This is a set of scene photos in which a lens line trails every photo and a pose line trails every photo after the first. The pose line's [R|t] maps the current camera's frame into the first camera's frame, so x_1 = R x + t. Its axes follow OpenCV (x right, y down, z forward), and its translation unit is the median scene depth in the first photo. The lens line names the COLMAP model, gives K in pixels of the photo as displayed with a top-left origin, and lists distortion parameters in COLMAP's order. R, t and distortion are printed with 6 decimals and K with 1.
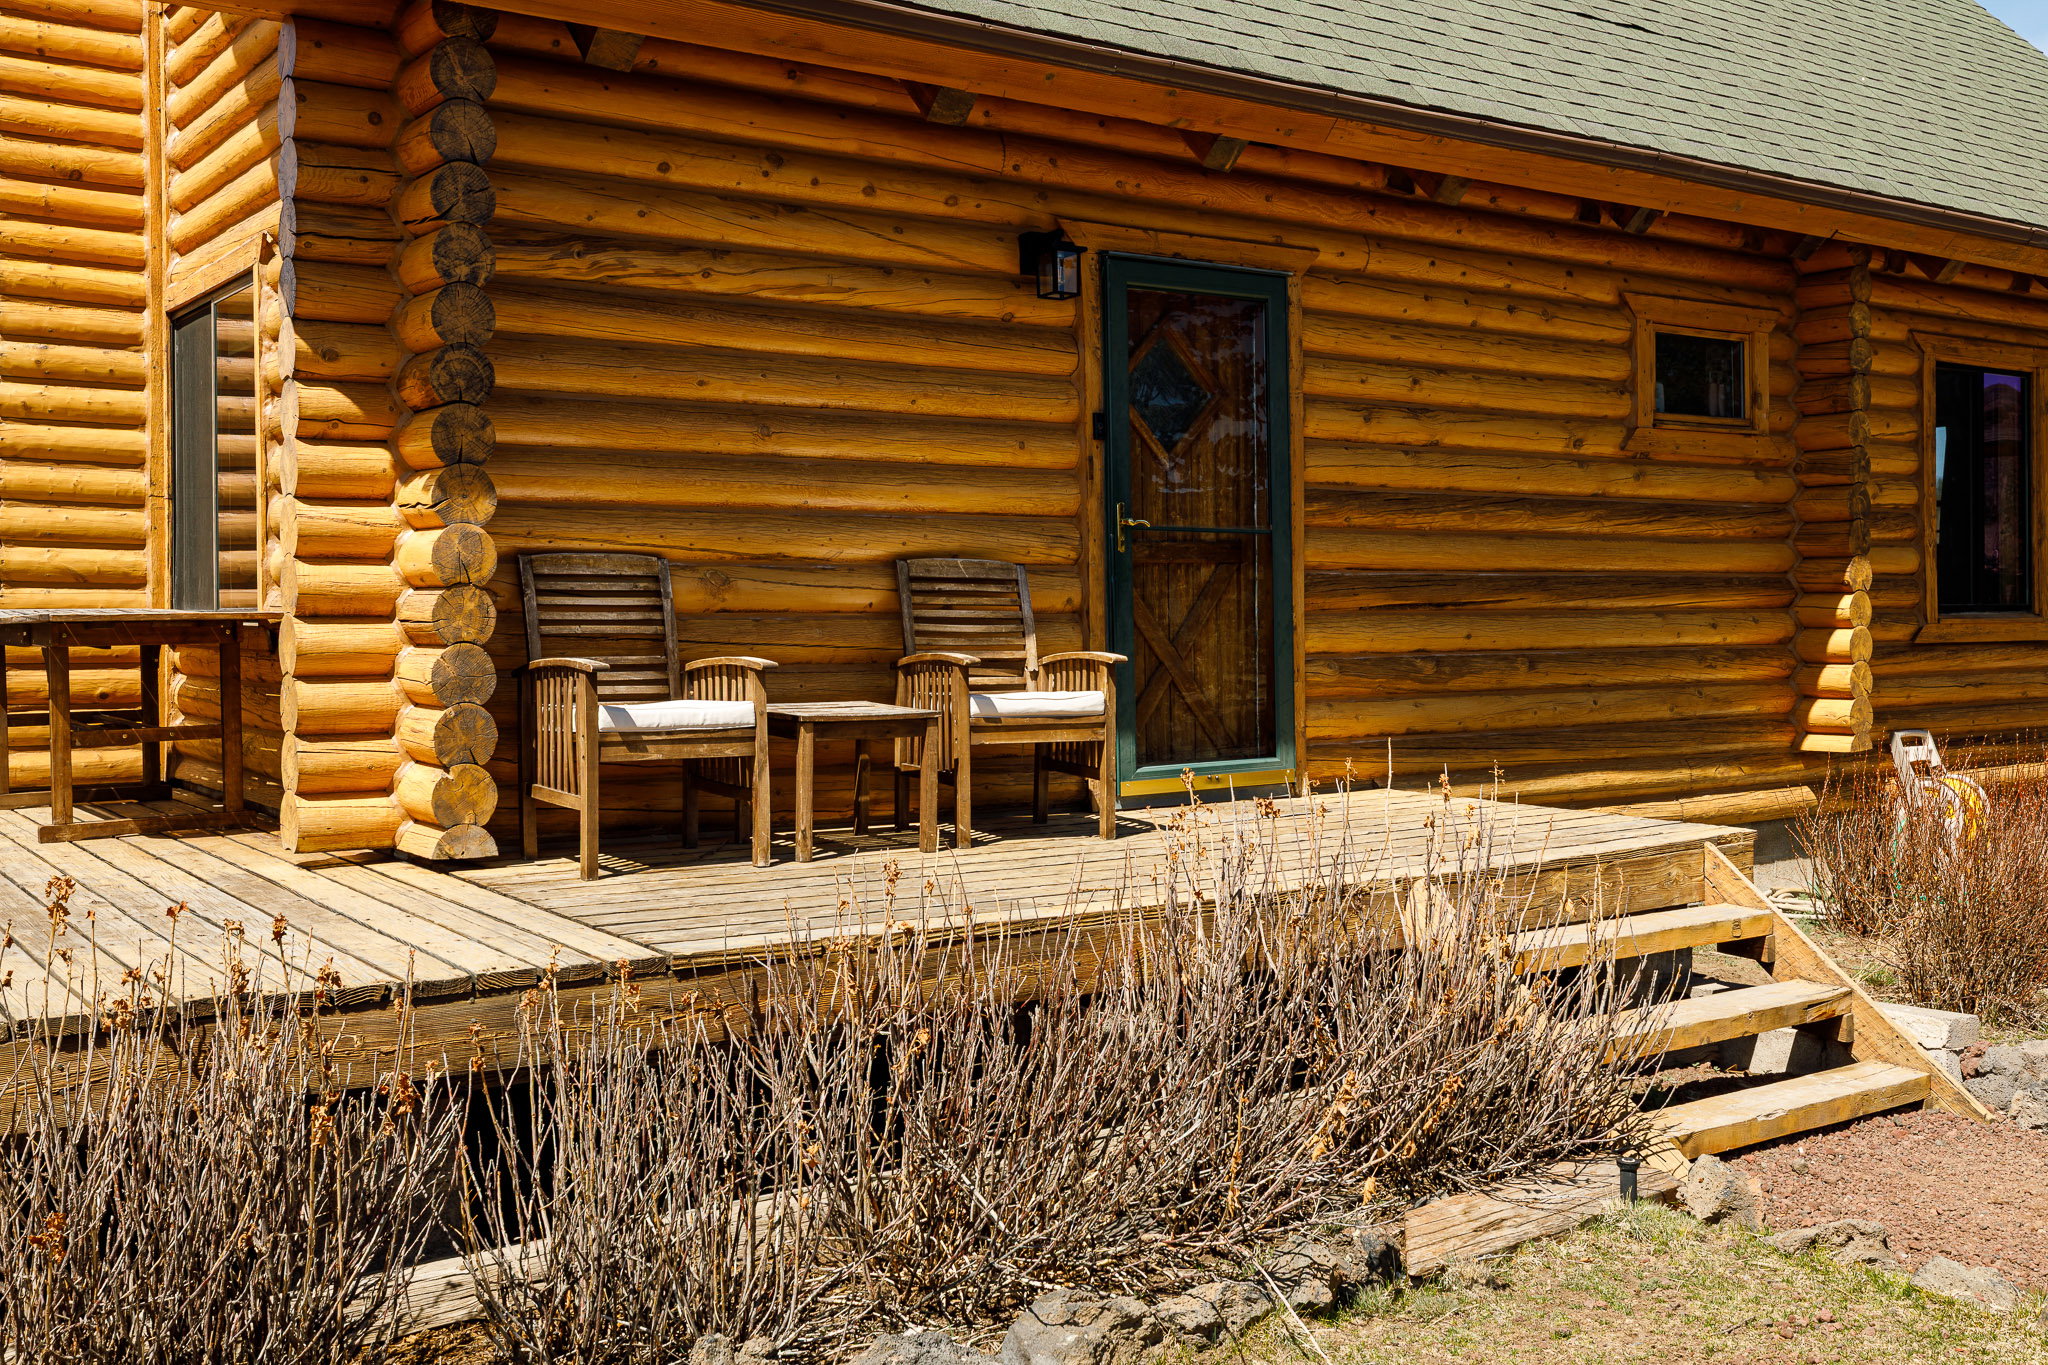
lens RADIAL K [[2008.8, 0, 1025.2], [0, 2008.8, 593.8], [0, 0, 1]] dist [0.006785, -0.002810]
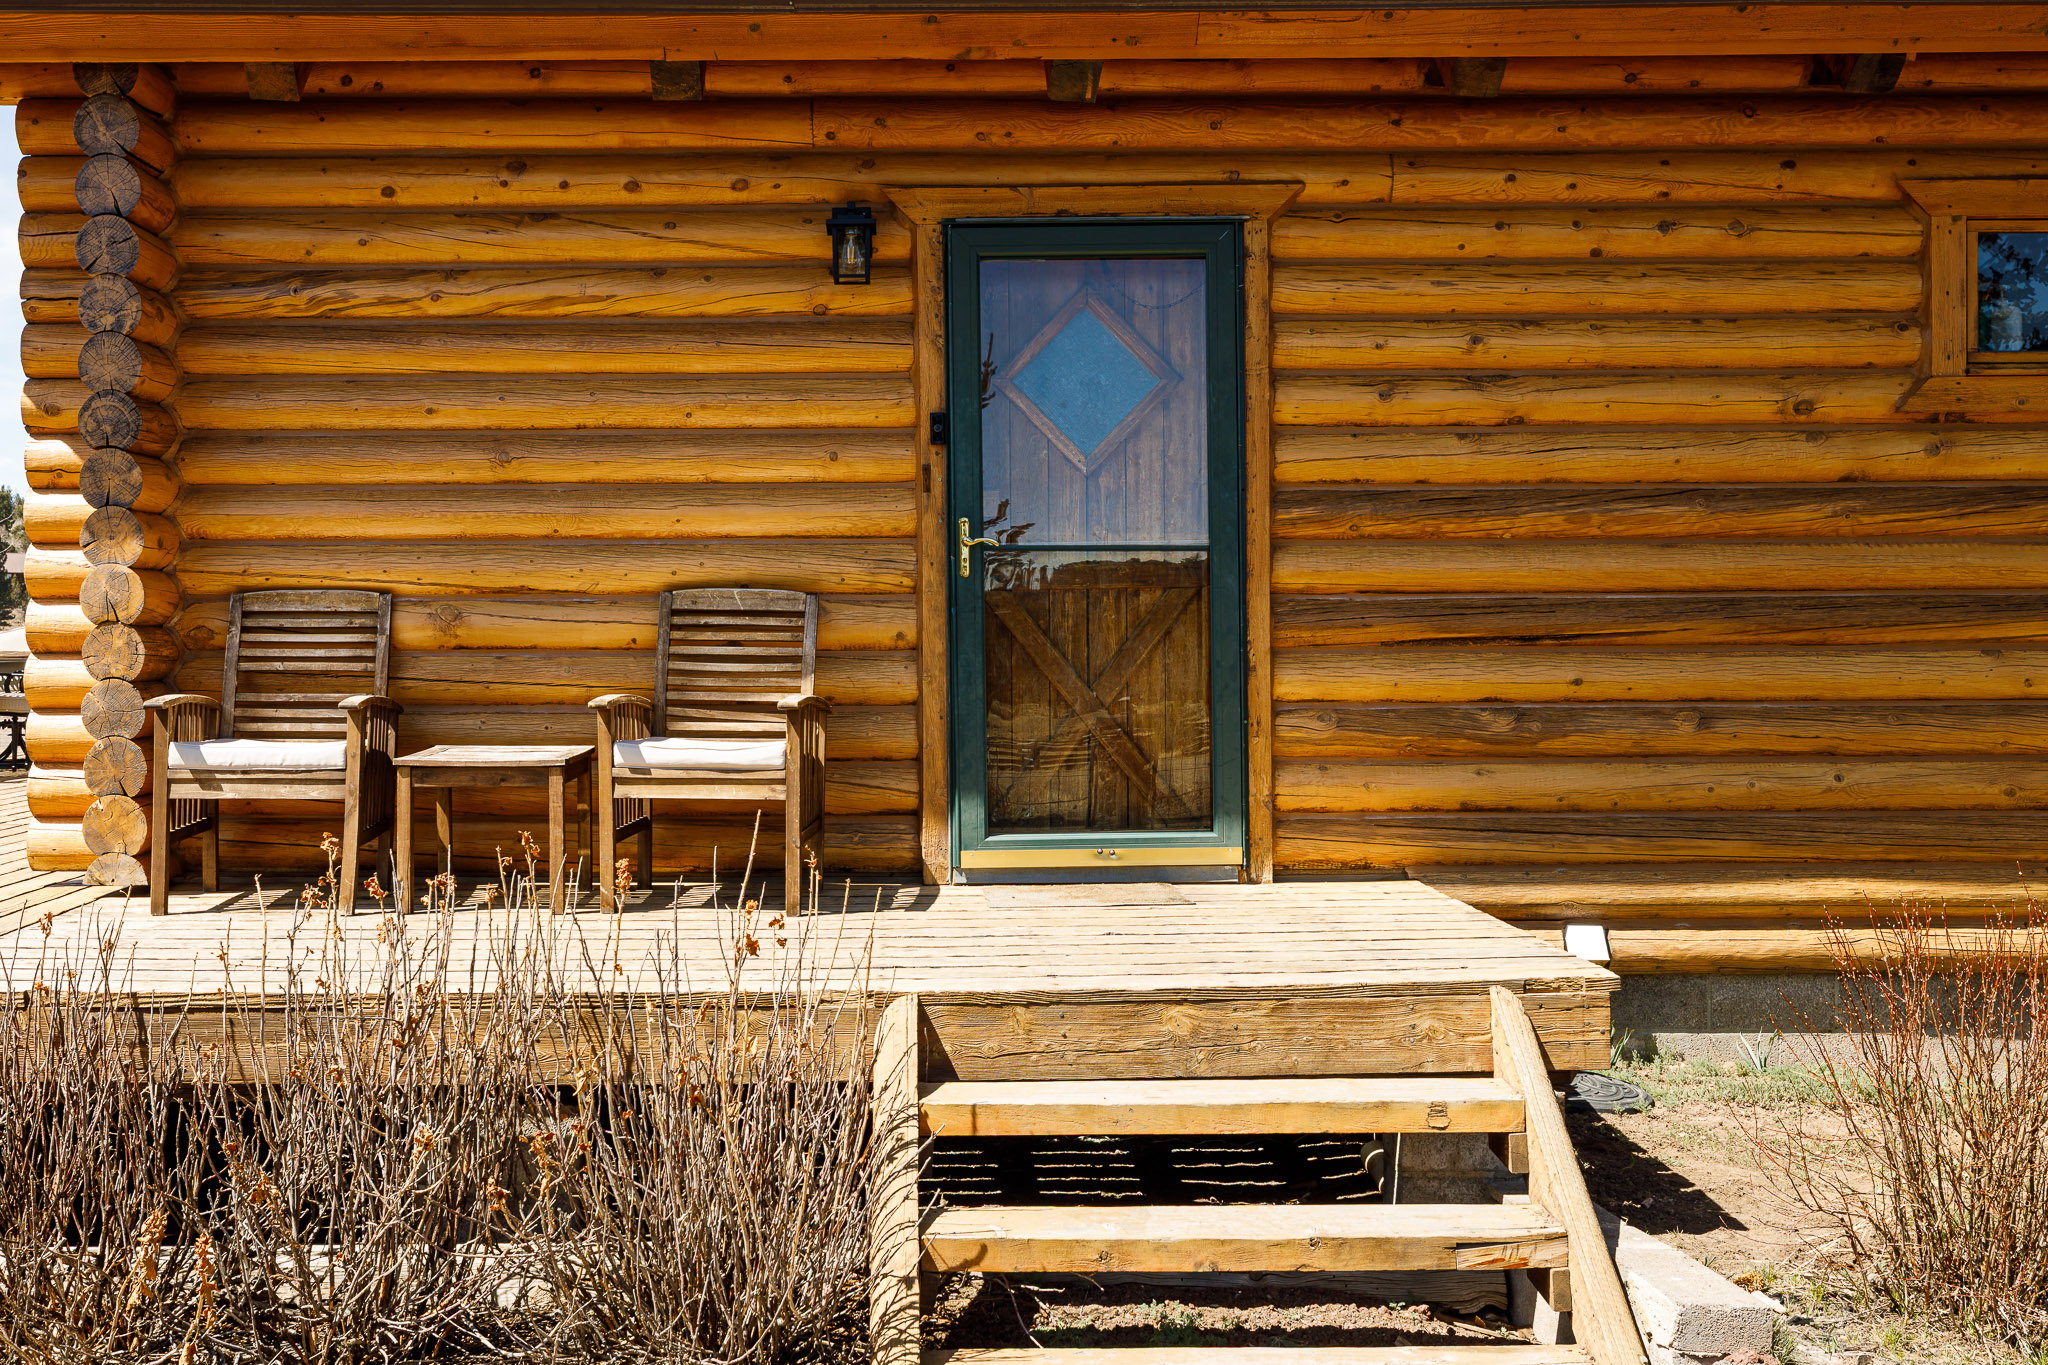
lens RADIAL K [[2064.8, 0, 1024.7], [0, 2064.8, 652.4], [0, 0, 1]] dist [0.007830, 0.003047]
pose [[0.818829, 0.001879, -0.574034, 0.569638], [0.006035, 0.999911, 0.011882, 0.000746], [0.574005, -0.013194, 0.818745, 0.311768]]
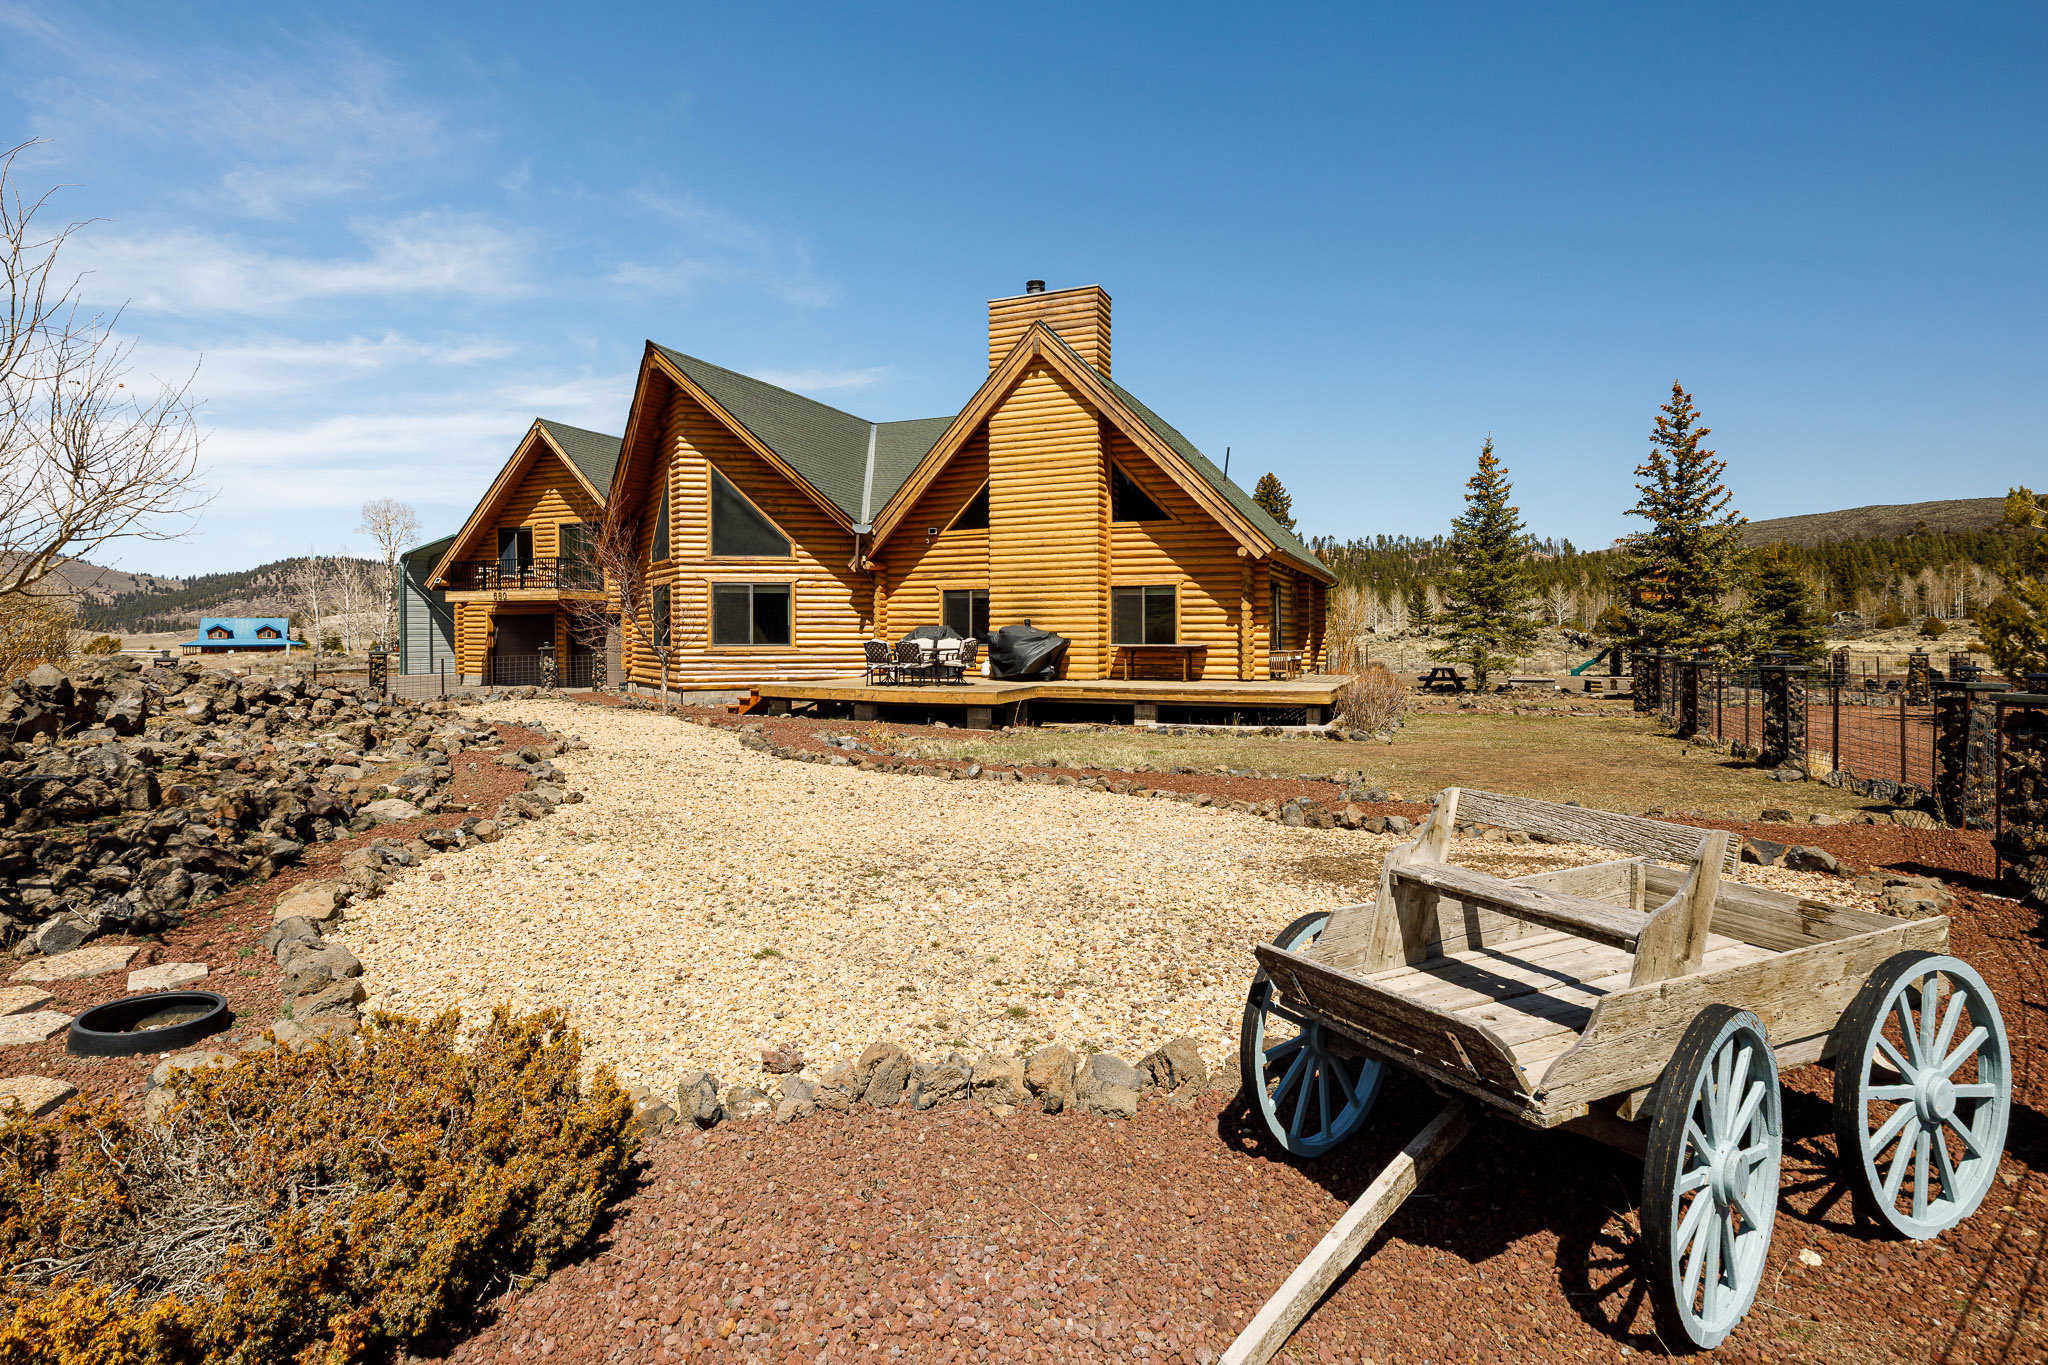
lens RADIAL K [[1018.1, 0, 1005.5], [0, 1018.1, 634.6], [0, 0, 1]] dist [-0.007798, -0.000268]
pose [[0.853976, -0.000387, 0.520312, -2.252376], [-0.000768, 0.999998, 0.002005, -0.023754], [-0.520312, -0.002112, 0.853974, -1.203961]]
